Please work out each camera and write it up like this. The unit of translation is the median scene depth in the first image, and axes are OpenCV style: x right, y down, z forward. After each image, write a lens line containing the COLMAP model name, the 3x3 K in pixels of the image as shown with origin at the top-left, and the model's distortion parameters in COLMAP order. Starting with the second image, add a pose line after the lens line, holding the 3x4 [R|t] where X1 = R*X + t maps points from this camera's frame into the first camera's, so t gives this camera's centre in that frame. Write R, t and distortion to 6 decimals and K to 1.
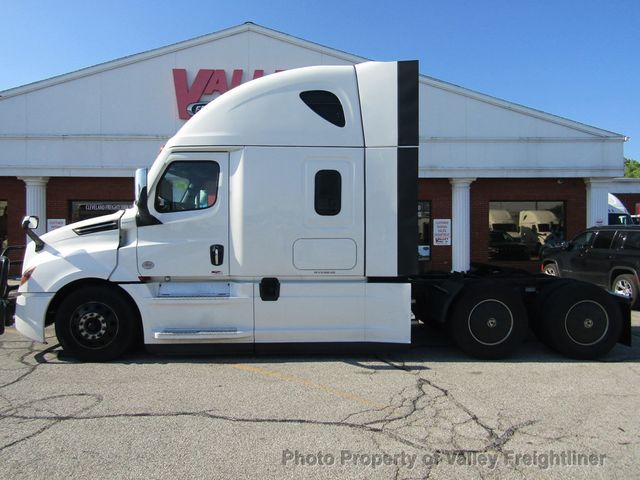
lens RADIAL K [[457.6, 0, 320.0], [0, 457.6, 240.0], [0, 0, 1]] dist [0.000576, -0.004386]
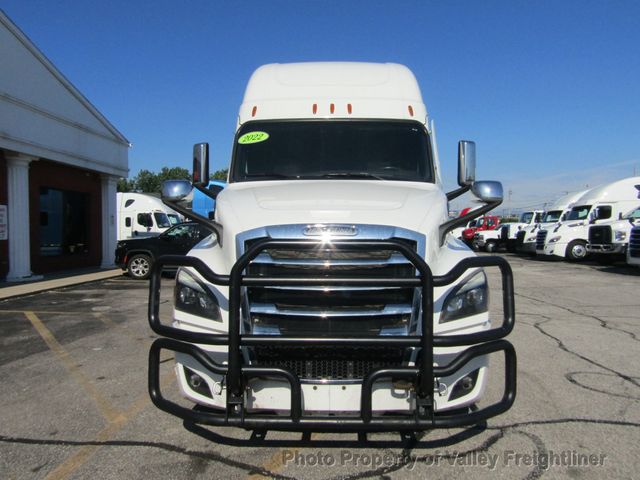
lens RADIAL K [[457.6, 0, 320.0], [0, 457.6, 240.0], [0, 0, 1]] dist [0.000576, -0.004386]
pose [[0.043654, -0.018855, 0.998869, -0.471453], [0.008700, 0.999791, 0.018492, 0.002563], [-0.999009, 0.007882, 0.043809, 0.462046]]
